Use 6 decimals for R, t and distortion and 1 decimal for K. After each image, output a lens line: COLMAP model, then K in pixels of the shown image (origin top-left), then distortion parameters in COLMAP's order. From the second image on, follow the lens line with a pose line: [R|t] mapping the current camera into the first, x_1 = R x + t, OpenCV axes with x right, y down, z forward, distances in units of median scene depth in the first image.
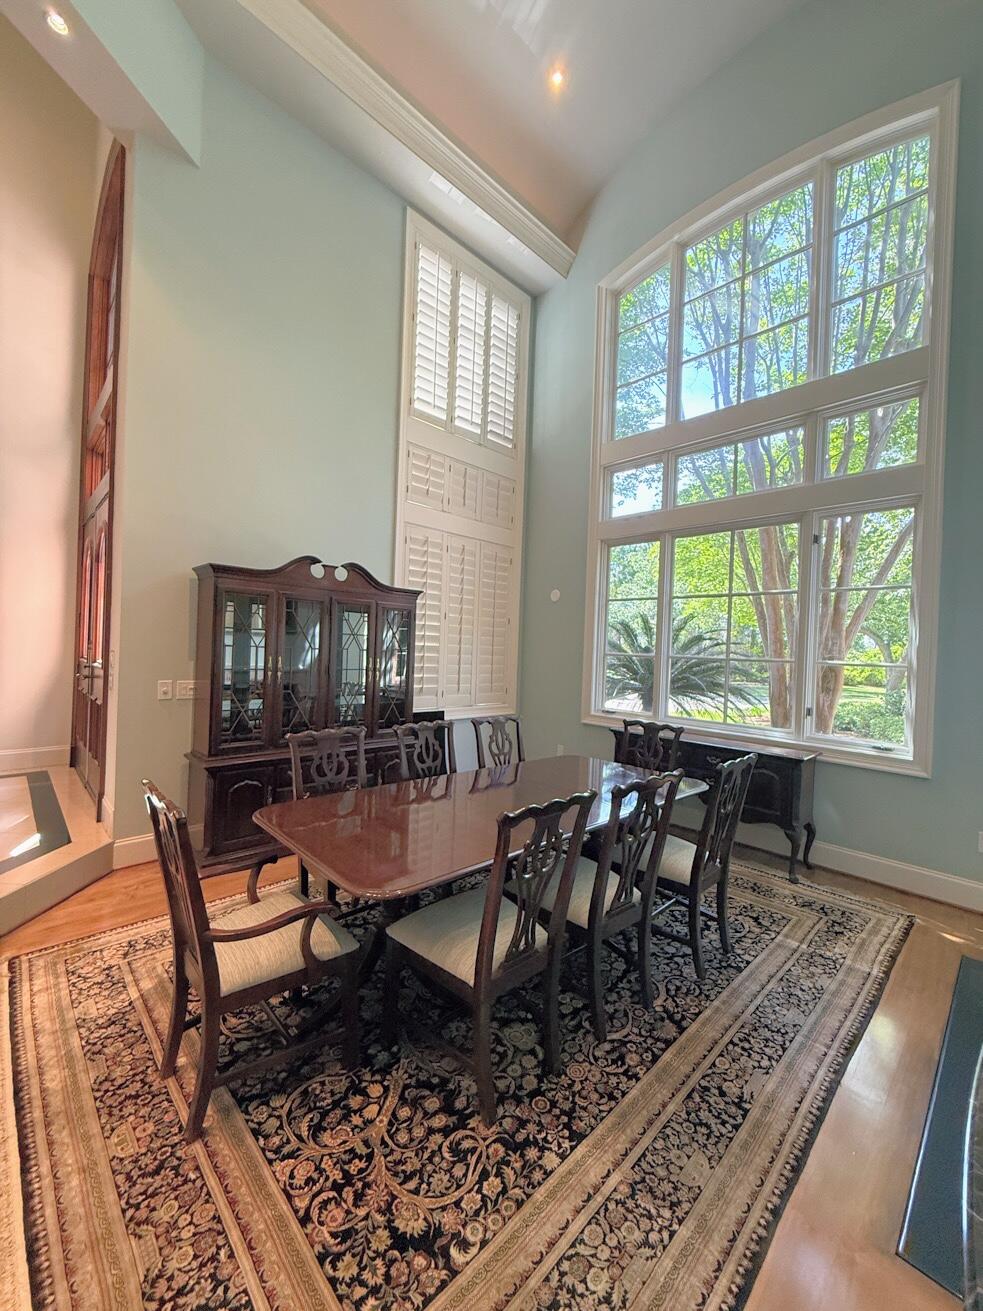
lens RADIAL K [[523.1, 0, 487.1], [0, 523.1, 650.4], [0, 0, 1]] dist [-0.000996, -0.001006]
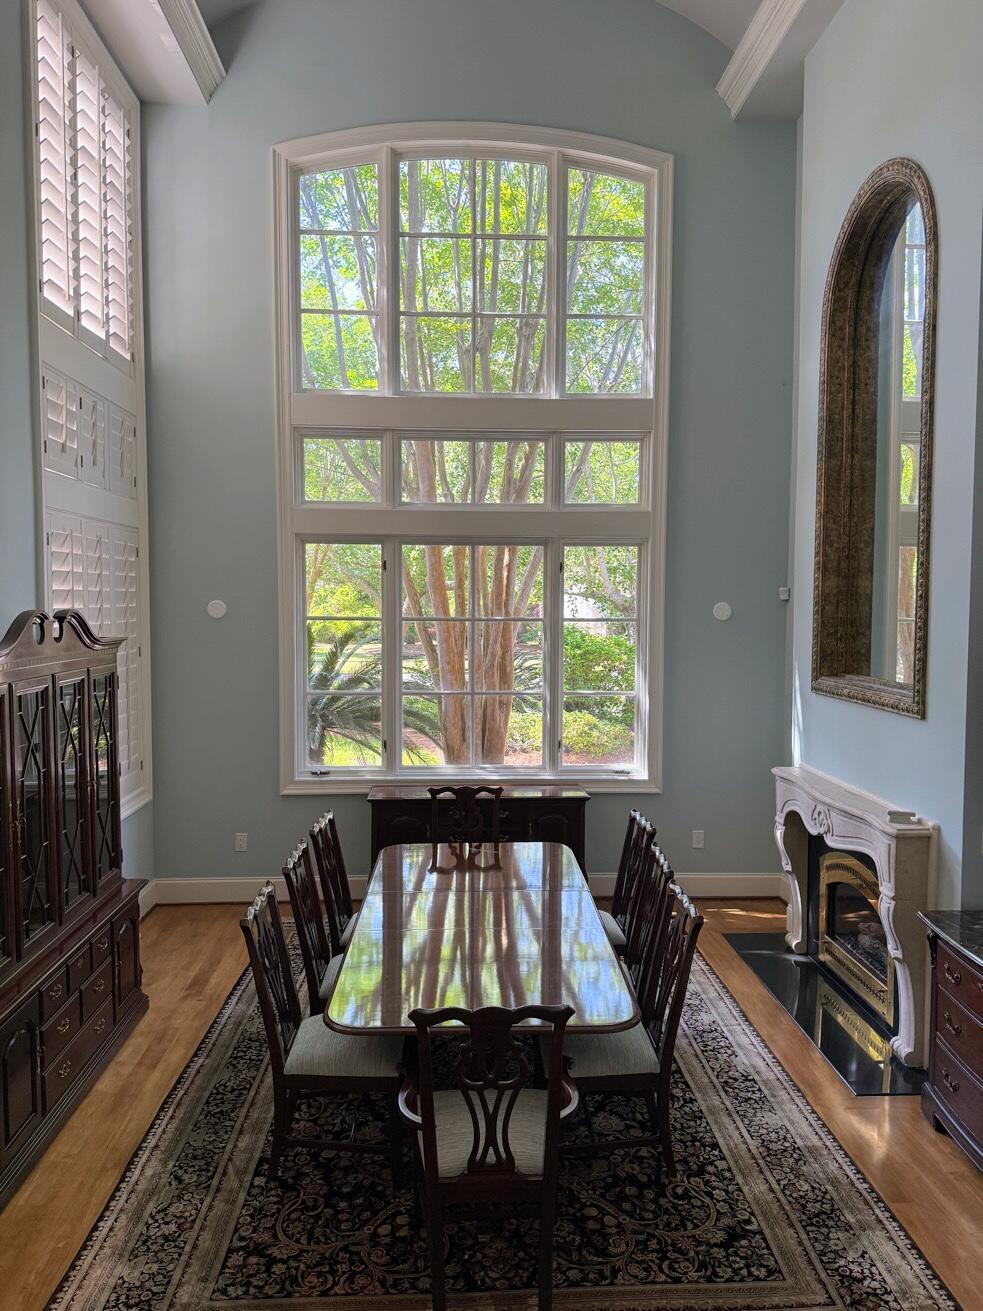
lens RADIAL K [[922.1, 0, 493.2], [0, 922.1, 646.4], [0, 0, 1]] dist [0.073127, -0.096532]
pose [[0.654314, -0.073638, 0.752629, -1.734519], [0.022190, 0.996689, 0.078226, -0.470175], [-0.755897, -0.034483, 0.653782, -0.056248]]
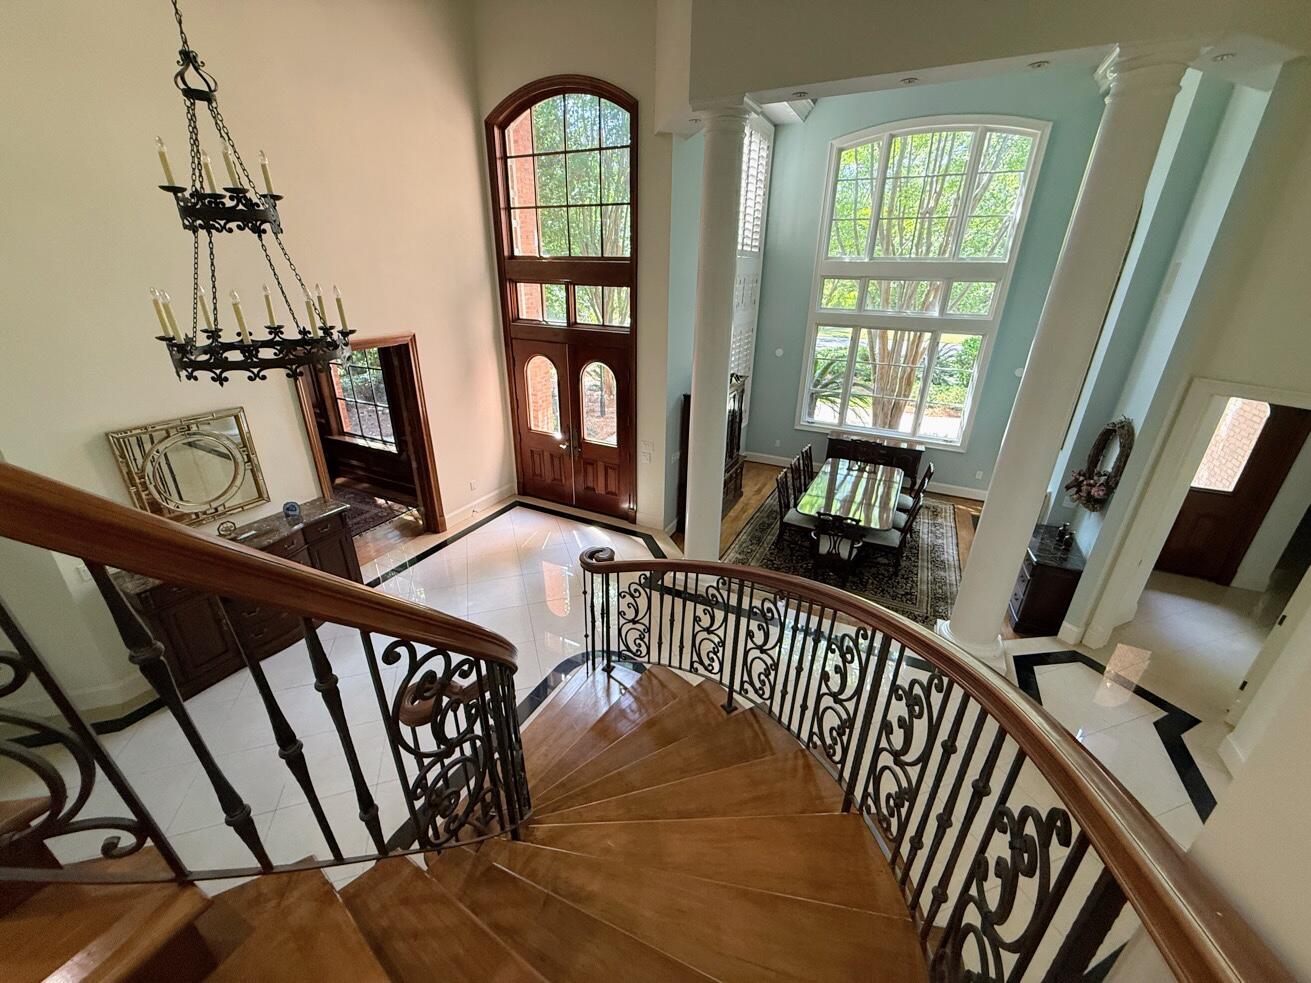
lens RADIAL K [[523.1, 0, 646.8], [0, 523.1, 489.8], [0, 0, 1]] dist [-0.000996, -0.001006]
pose [[0.942704, -0.153935, 0.295994, -2.726235], [0.023582, 0.915721, 0.401123, -1.267259], [-0.332795, -0.371160, 0.866884, -1.483877]]
